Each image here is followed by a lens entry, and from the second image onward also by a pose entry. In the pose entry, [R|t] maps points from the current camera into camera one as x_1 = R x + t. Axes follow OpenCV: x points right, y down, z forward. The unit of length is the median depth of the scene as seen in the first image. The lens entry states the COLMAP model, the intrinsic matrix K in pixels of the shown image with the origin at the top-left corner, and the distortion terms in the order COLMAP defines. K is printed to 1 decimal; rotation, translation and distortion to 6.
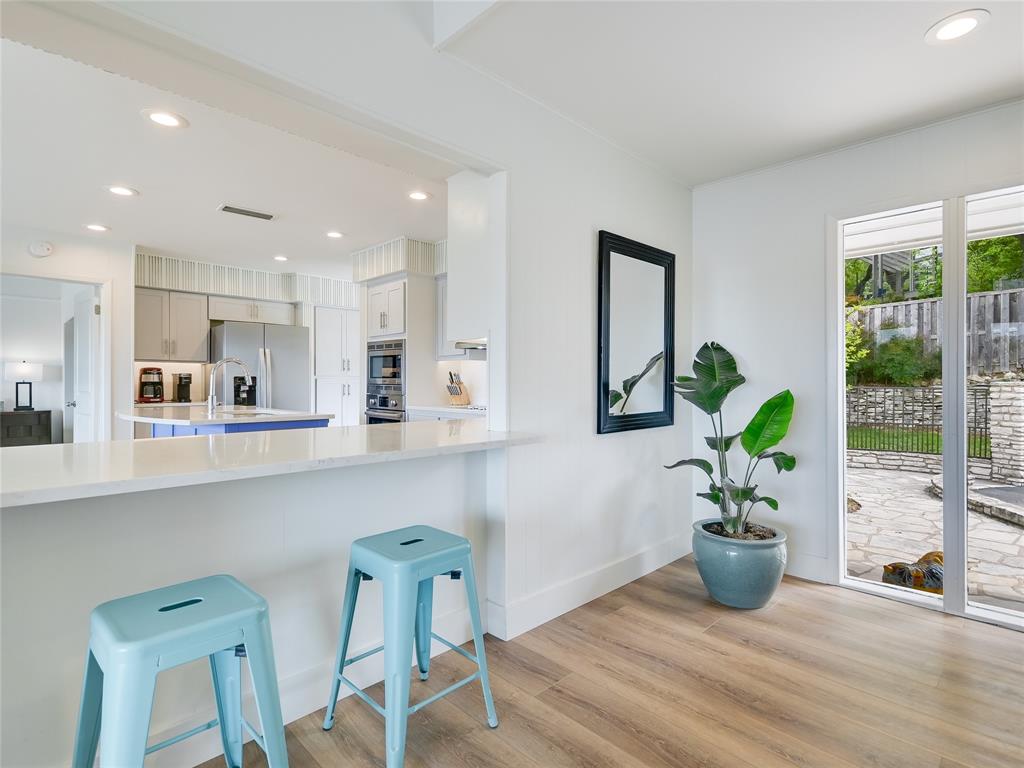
lens RADIAL K [[513.8, 0, 508.9], [0, 513.8, 381.2], [0, 0, 1]] dist [0.003980, -0.000129]
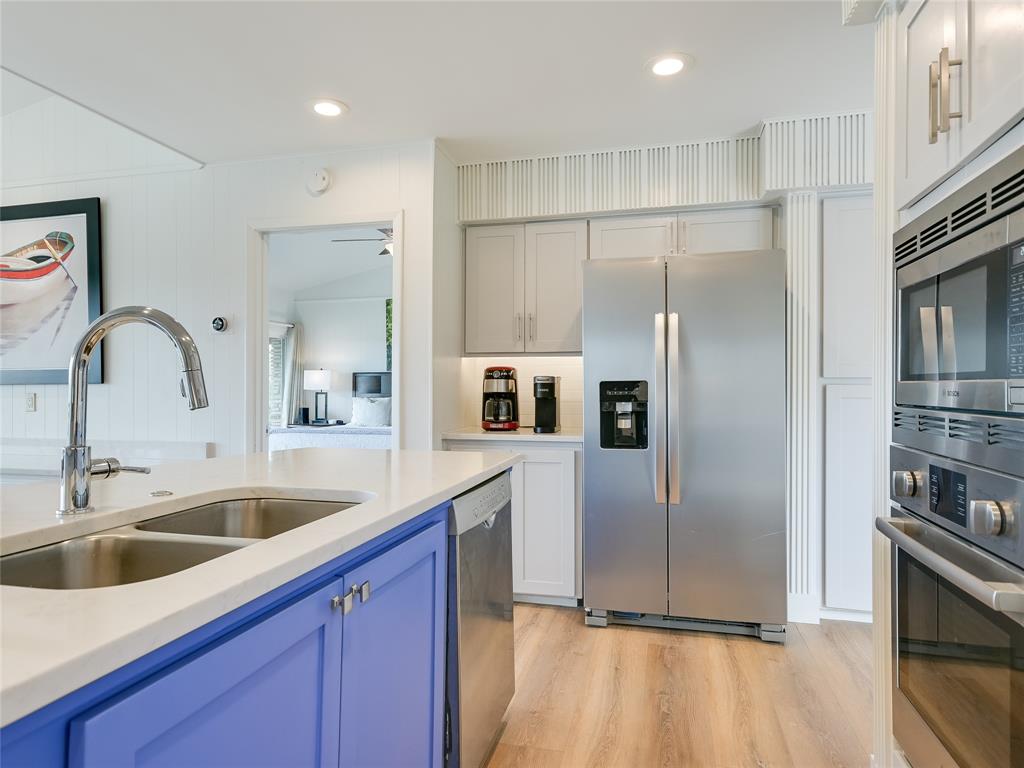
lens RADIAL K [[641.8, 0, 501.0], [0, 641.8, 388.3], [0, 0, 1]] dist [0.015528, 0.000252]
pose [[0.516386, -0.003379, -0.856349, -0.108681], [0.000338, 0.999993, -0.003742, -0.000816], [0.856356, 0.001643, 0.516383, 0.689888]]
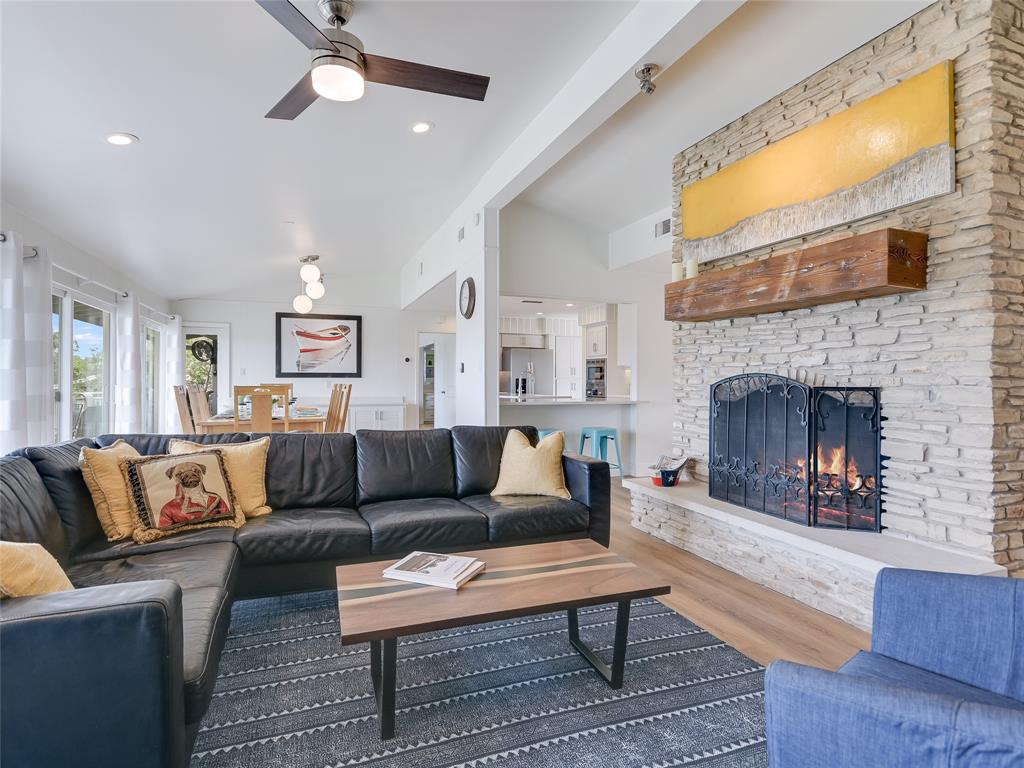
lens RADIAL K [[533.5, 0, 514.8], [0, 533.5, 380.6], [0, 0, 1]] dist [0.010392, -0.000073]
pose [[0.920928, 0.001850, -0.389728, 0.222298], [-0.002651, 0.999995, -0.001516, 0.002023], [0.389723, 0.002429, 0.920929, -0.819476]]
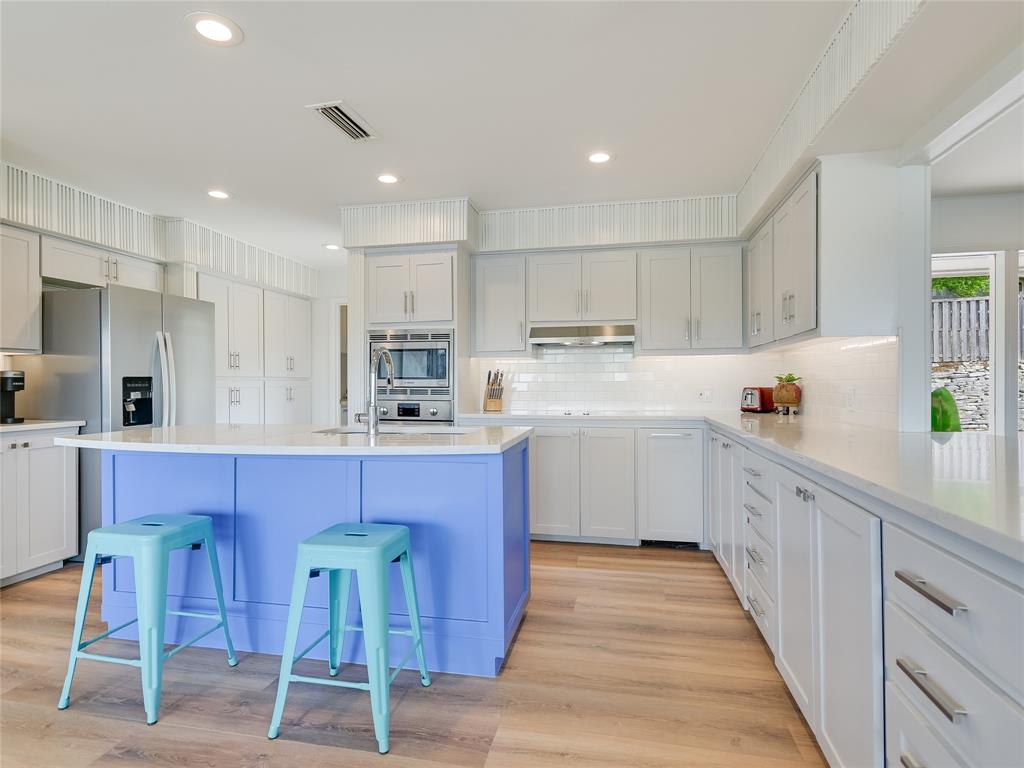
lens RADIAL K [[533.5, 0, 500.7], [0, 533.5, 380.1], [0, 0, 1]] dist [0.010392, -0.000073]
pose [[0.842675, -0.004491, 0.538405, -0.540118], [0.003445, 0.999990, 0.002948, -0.005784], [-0.538412, -0.000629, 0.842681, 0.255813]]
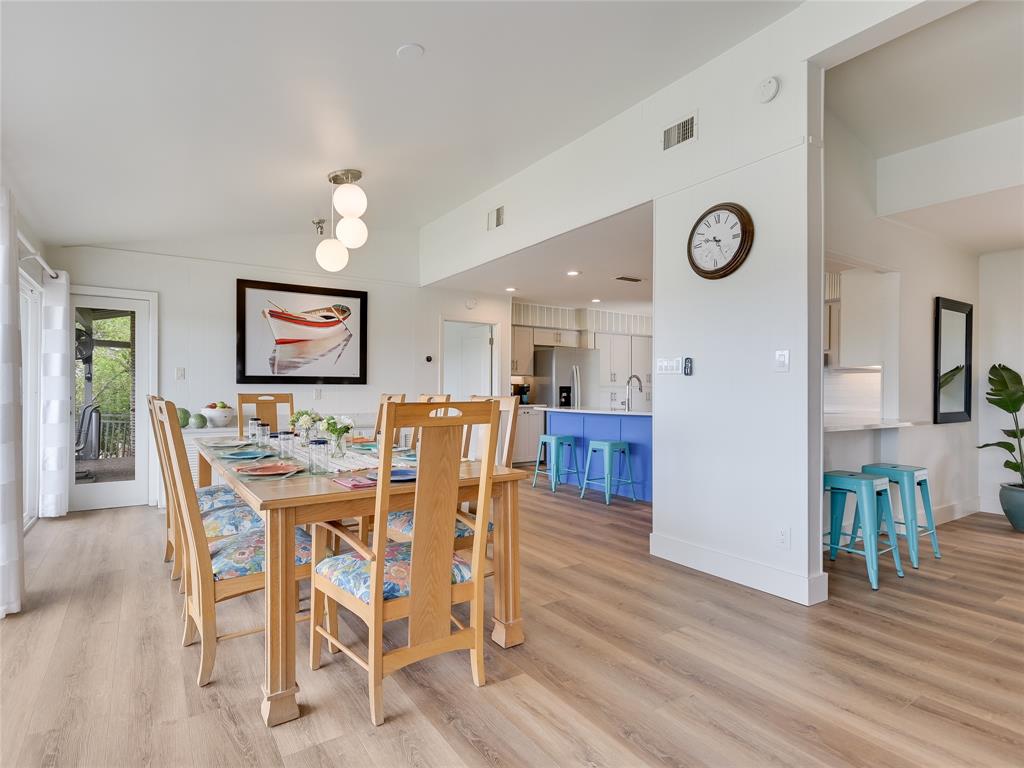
lens RADIAL K [[533.5, 0, 505.1], [0, 533.5, 389.4], [0, 0, 1]] dist [0.010392, -0.000073]
pose [[0.981087, 0.004754, -0.193510, -0.432704], [-0.005155, 0.999985, -0.001568, 0.002544], [0.193500, 0.002536, 0.981097, -0.477901]]
